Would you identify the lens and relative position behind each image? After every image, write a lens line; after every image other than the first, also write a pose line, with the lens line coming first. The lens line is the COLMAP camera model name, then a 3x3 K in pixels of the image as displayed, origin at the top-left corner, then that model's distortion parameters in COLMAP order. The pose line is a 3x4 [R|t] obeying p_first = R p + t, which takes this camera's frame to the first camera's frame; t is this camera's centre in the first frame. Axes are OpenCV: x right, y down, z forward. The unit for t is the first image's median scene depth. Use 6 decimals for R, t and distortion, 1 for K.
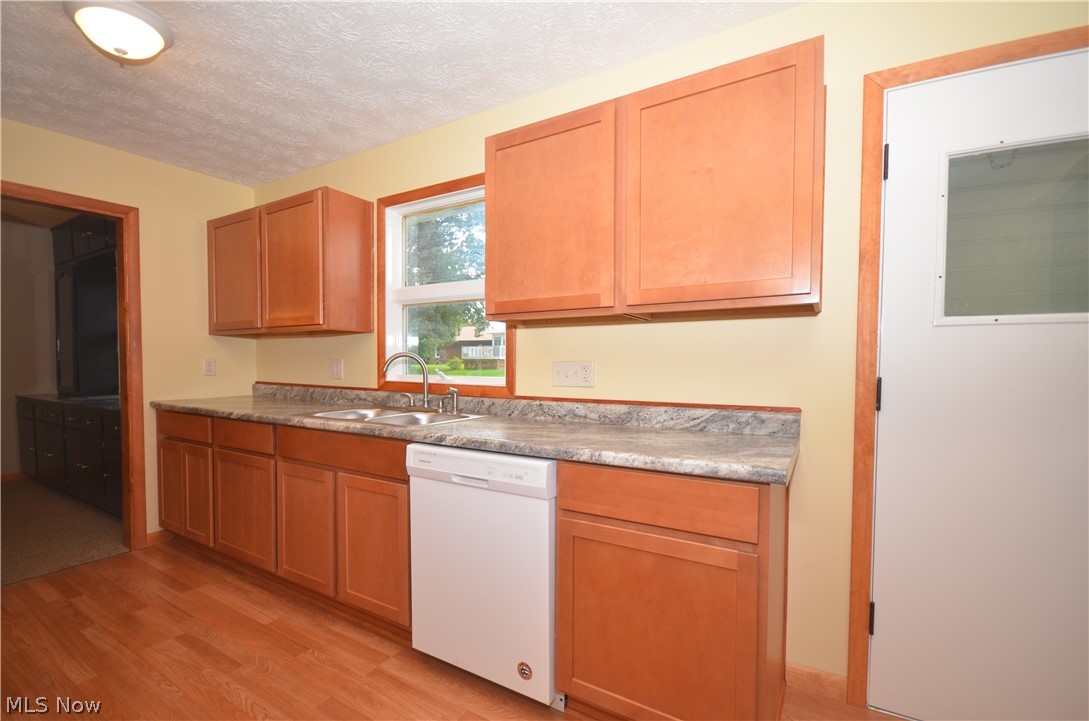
lens RADIAL K [[470.7, 0, 544.5], [0, 470.7, 360.5], [0, 0, 1]] dist [0.001627, -0.012510]
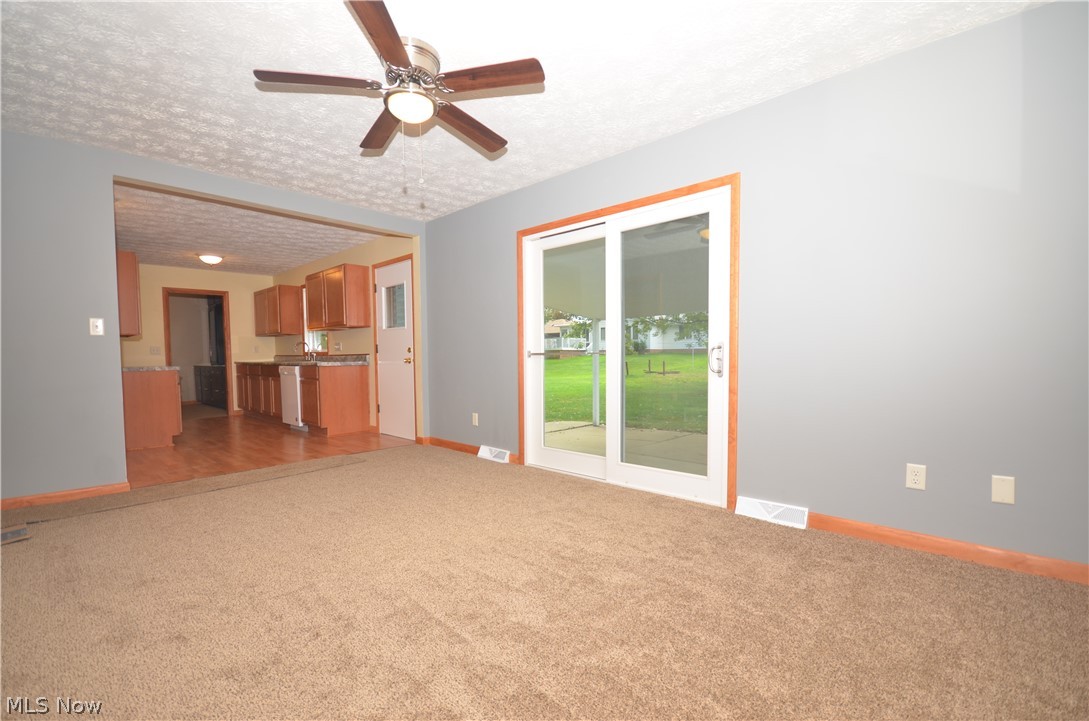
lens RADIAL K [[470.7, 0, 544.5], [0, 470.7, 360.5], [0, 0, 1]] dist [0.001627, -0.012510]
pose [[0.976127, -0.004461, -0.217153, 1.421365], [0.008207, 0.999833, 0.016352, 0.049722], [0.217043, -0.017744, 0.976001, -1.199749]]
